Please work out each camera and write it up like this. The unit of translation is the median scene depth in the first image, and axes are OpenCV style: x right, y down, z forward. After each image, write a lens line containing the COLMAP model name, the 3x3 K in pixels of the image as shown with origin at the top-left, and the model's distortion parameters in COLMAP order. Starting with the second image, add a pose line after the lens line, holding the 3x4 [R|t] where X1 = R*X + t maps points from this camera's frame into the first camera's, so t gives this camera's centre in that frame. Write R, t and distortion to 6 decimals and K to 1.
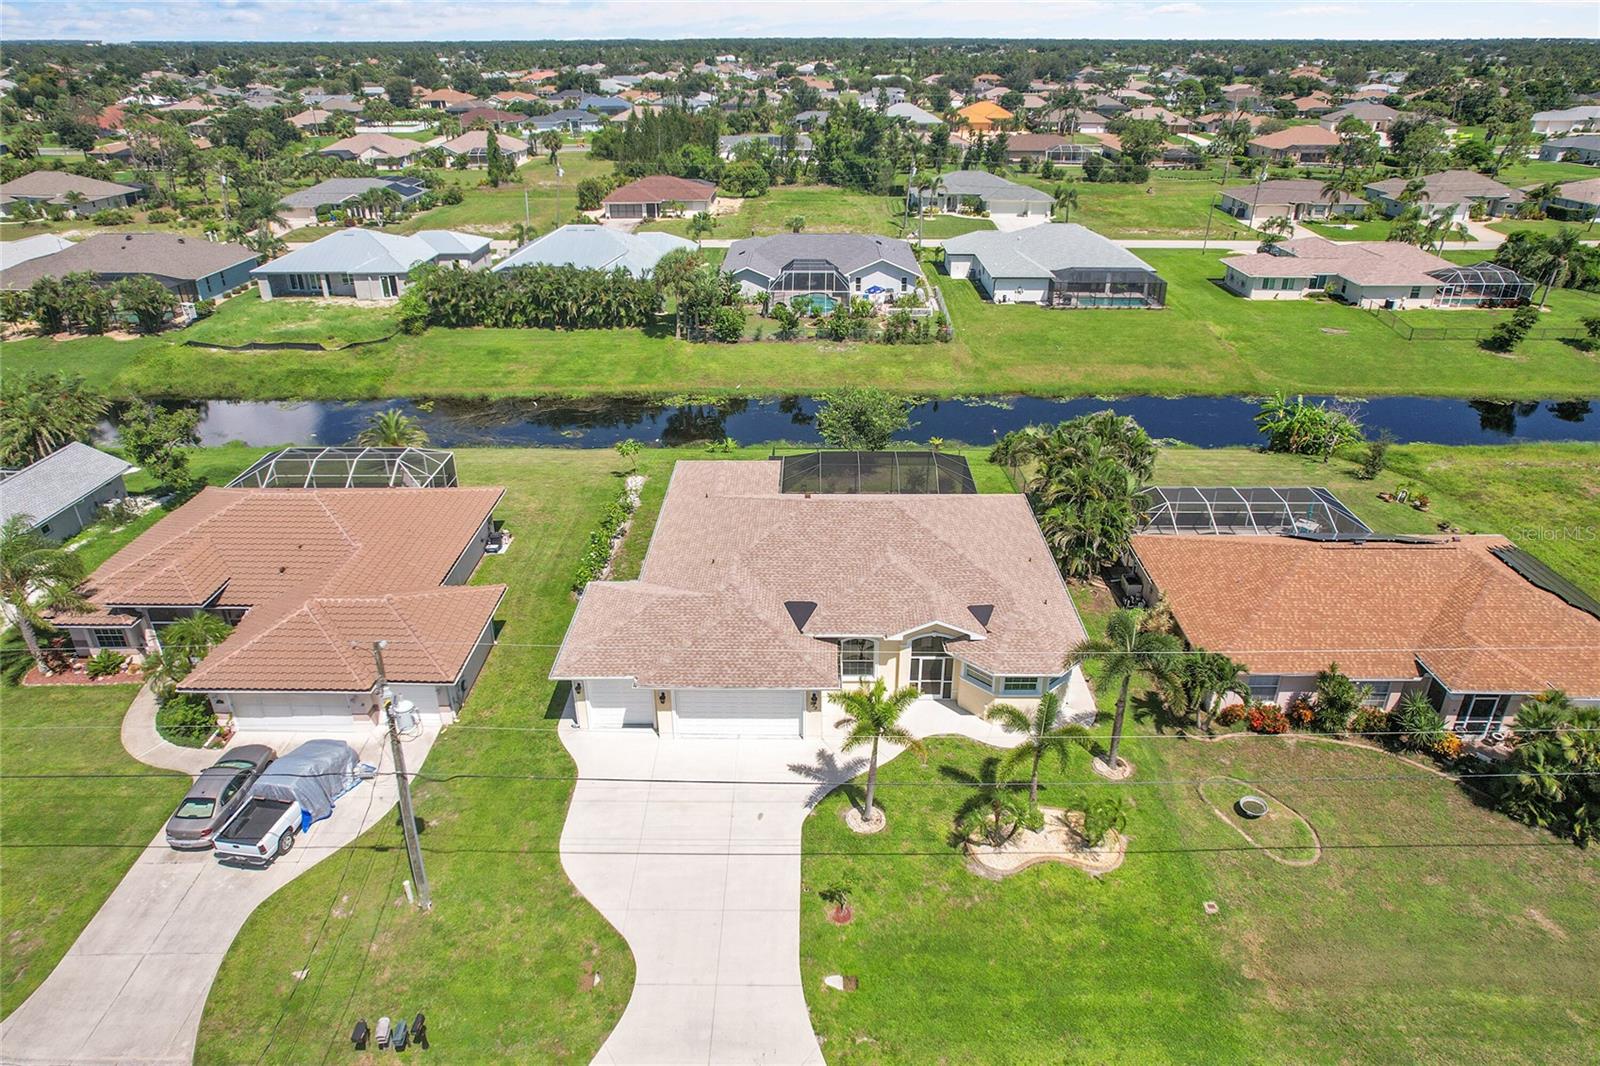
lens RADIAL K [[1009.9, 0, 800.0], [0, 1009.9, 533.0], [0, 0, 1]] dist [-0.064426, 0.060996]
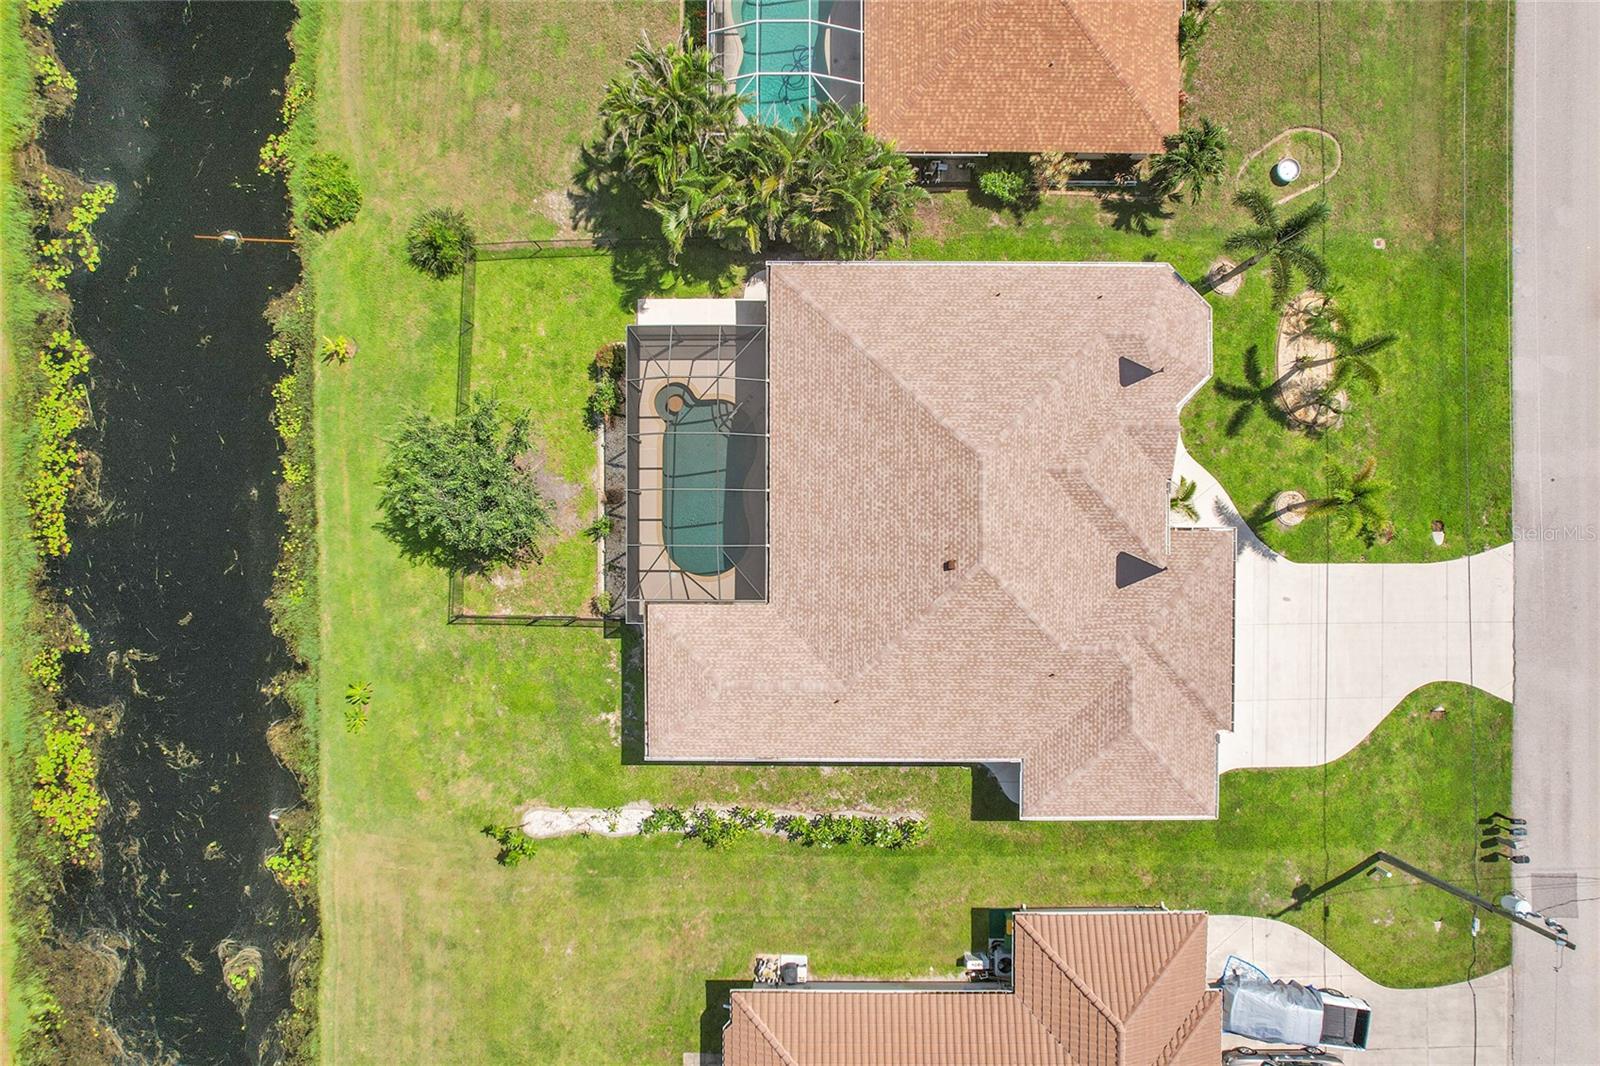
lens RADIAL K [[1009.9, 0, 800.0], [0, 1009.9, 533.0], [0, 0, 1]] dist [-0.064426, 0.060996]
pose [[-0.013679, -0.999901, -0.003273, 0.018329], [0.450730, -0.009088, 0.892614, -0.380704], [-0.892556, 0.010735, 0.450810, 0.377851]]
